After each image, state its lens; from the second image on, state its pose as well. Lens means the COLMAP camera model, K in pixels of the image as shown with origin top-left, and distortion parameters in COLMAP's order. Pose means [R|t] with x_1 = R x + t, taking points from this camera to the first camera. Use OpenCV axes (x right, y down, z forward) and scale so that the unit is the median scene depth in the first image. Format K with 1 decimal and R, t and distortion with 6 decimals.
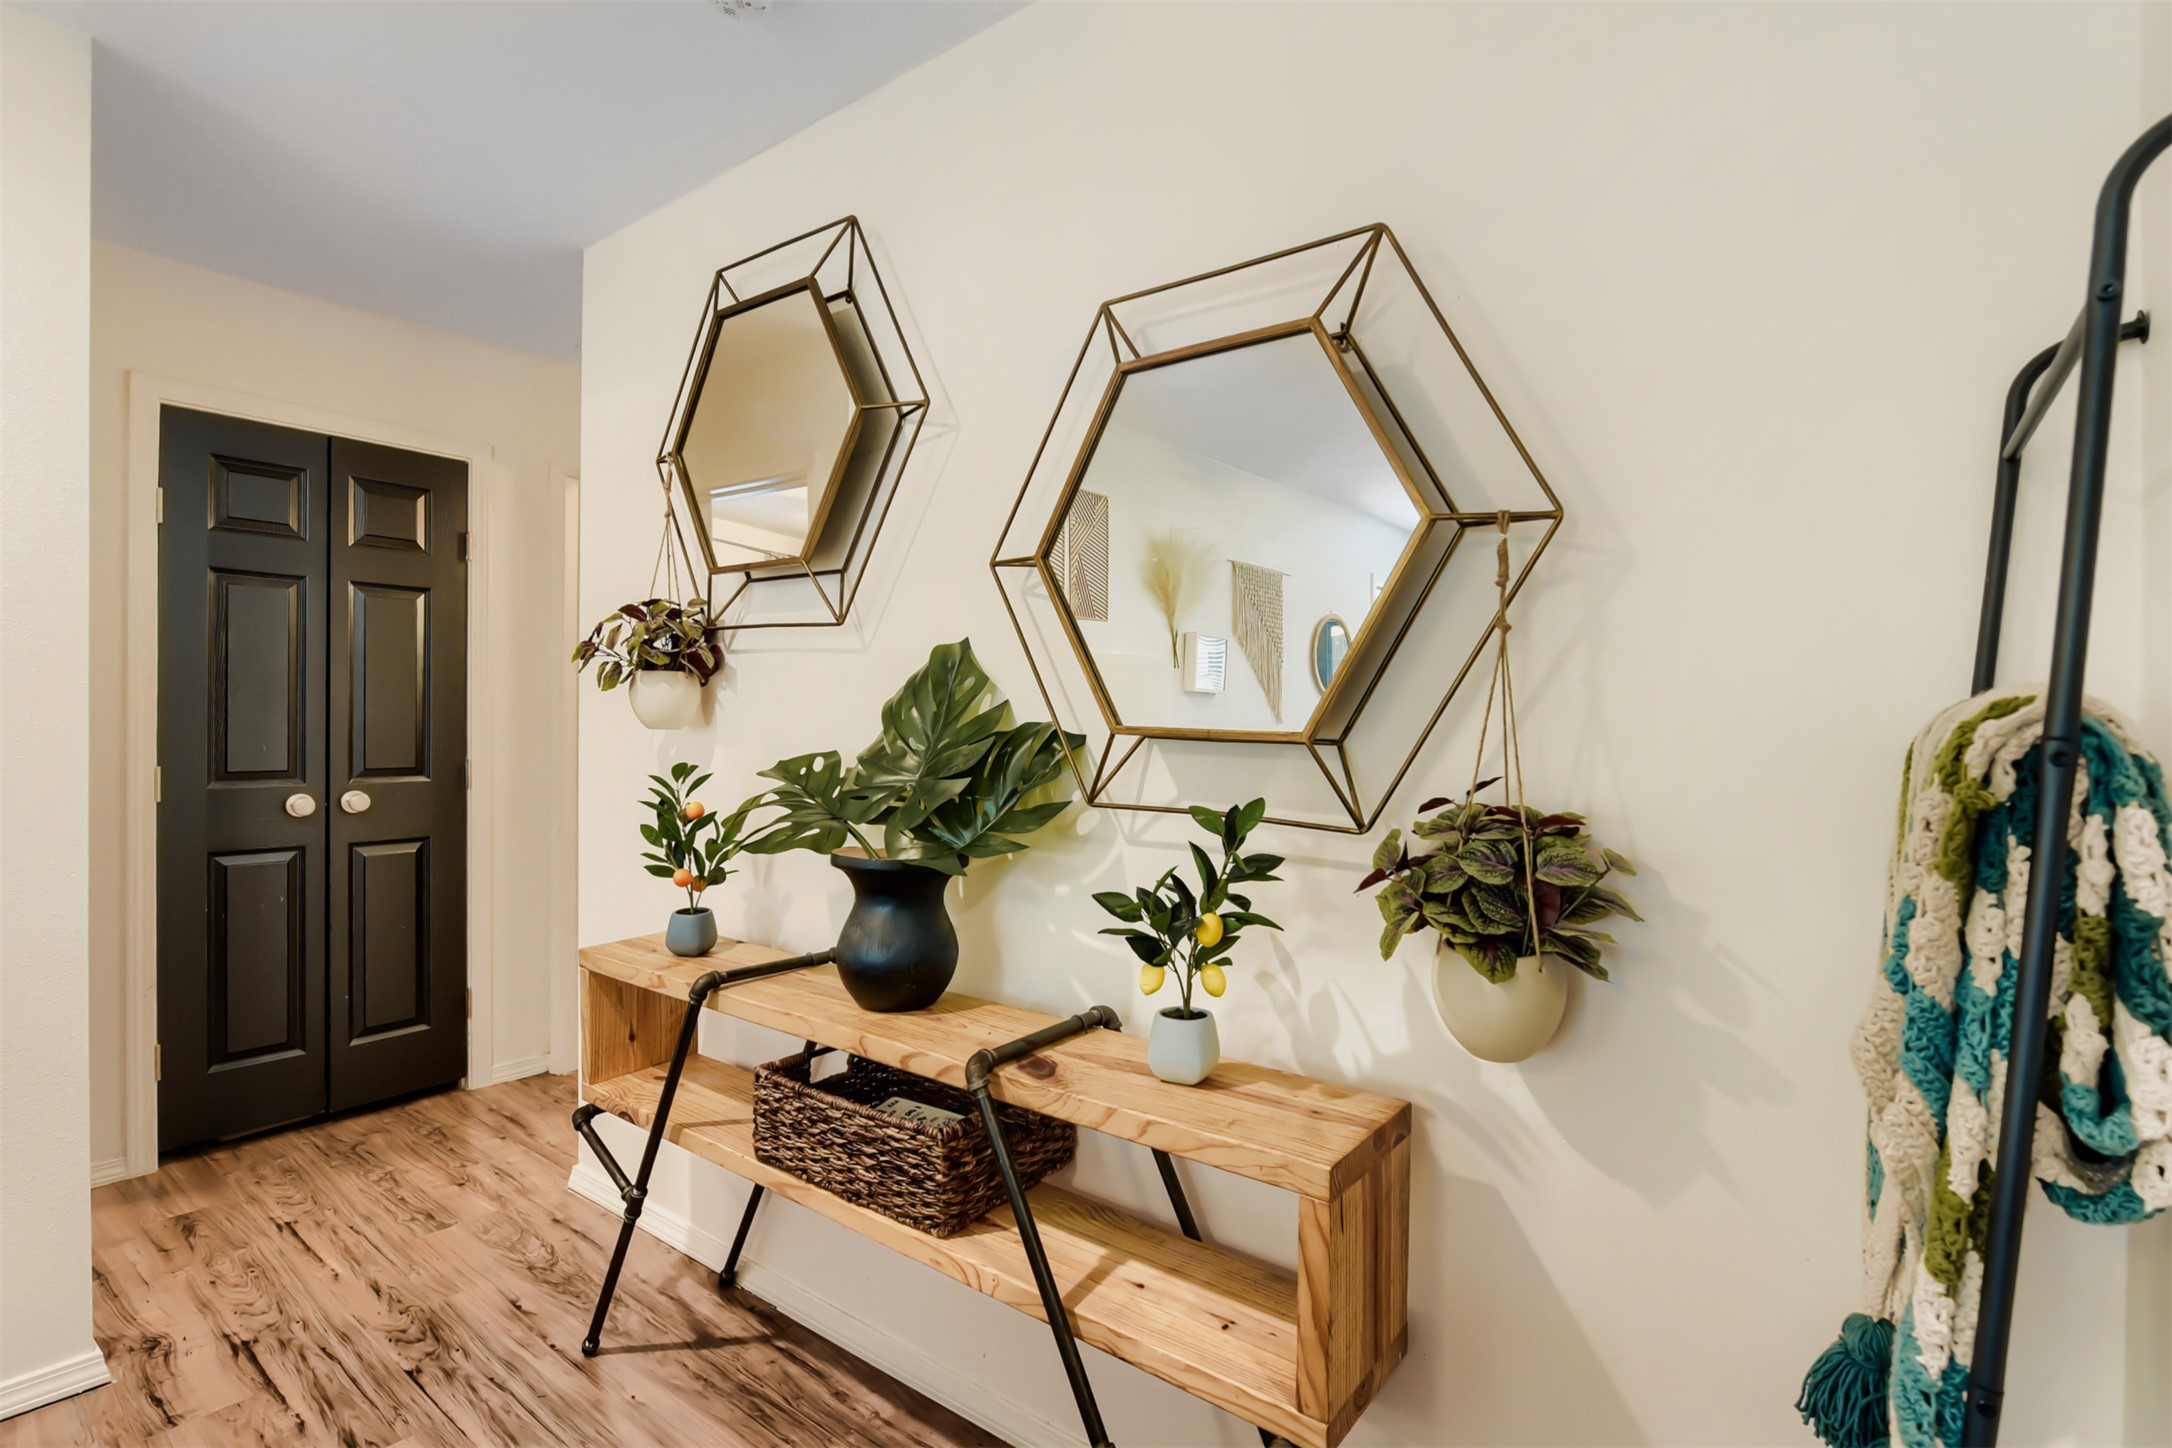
lens RADIAL K [[1001.6, 0, 1083.2], [0, 1001.6, 721.0], [0, 0, 1]] dist [-0.007254, -0.004869]
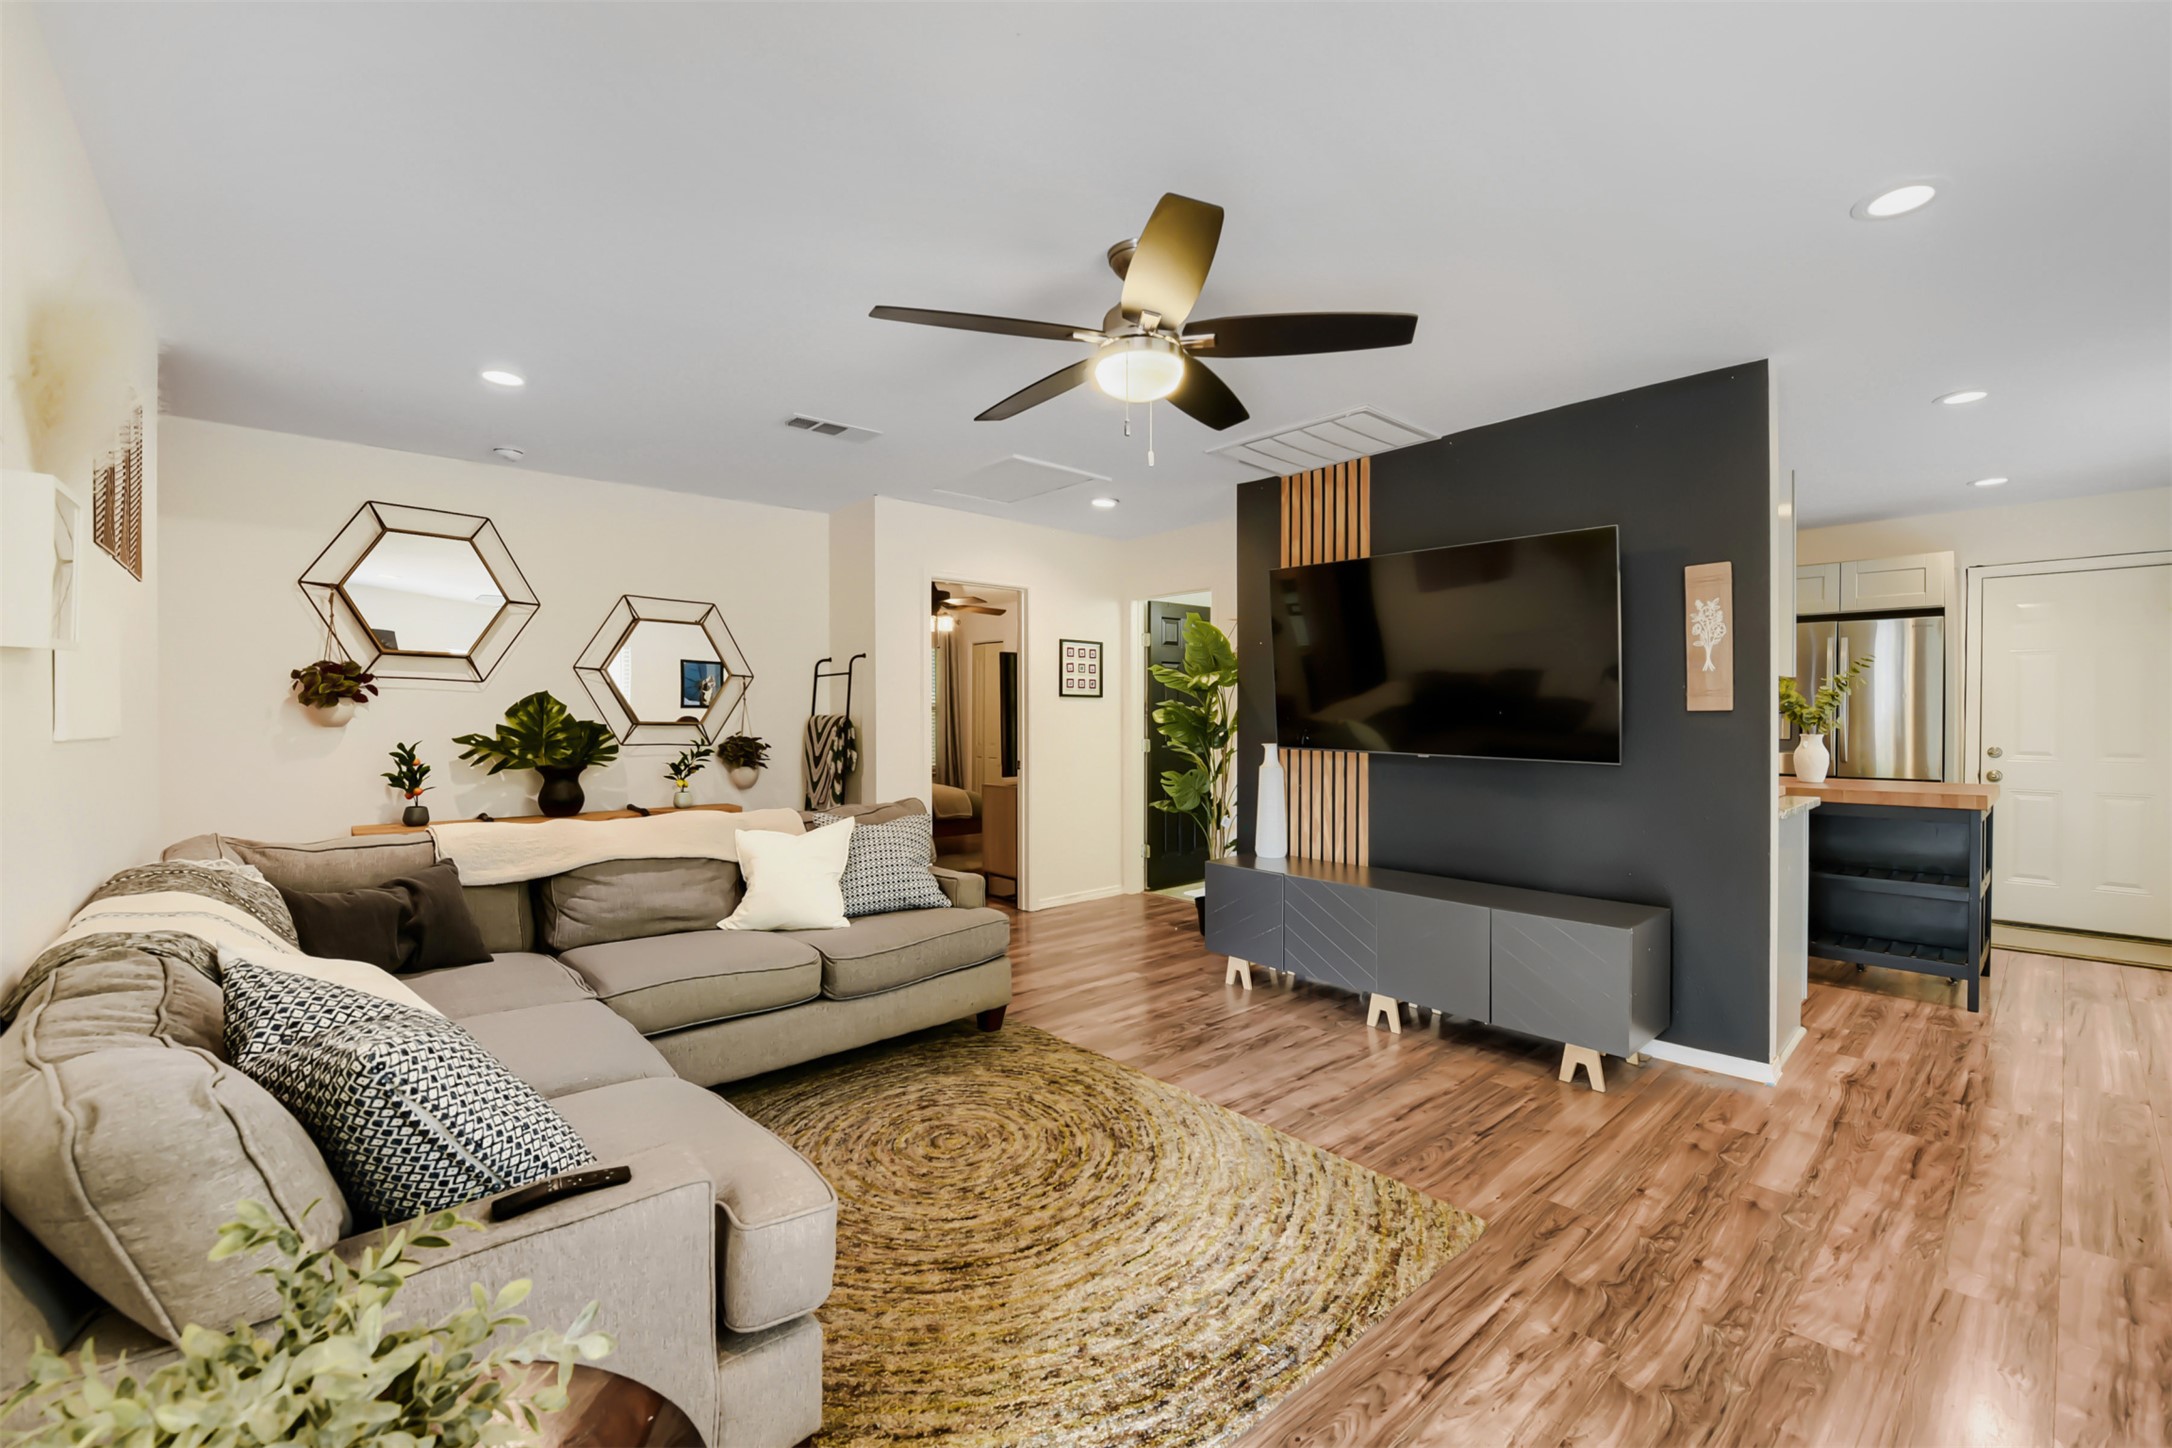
lens RADIAL K [[880.9, 0, 1097.4], [0, 880.9, 724.2], [0, 0, 1]] dist [-0.014947, -0.001823]
pose [[0.188541, -0.021210, 0.981836, -3.143286], [0.000644, 0.999769, 0.021474, -0.061181], [-0.982065, -0.003416, 0.188512, -1.343535]]
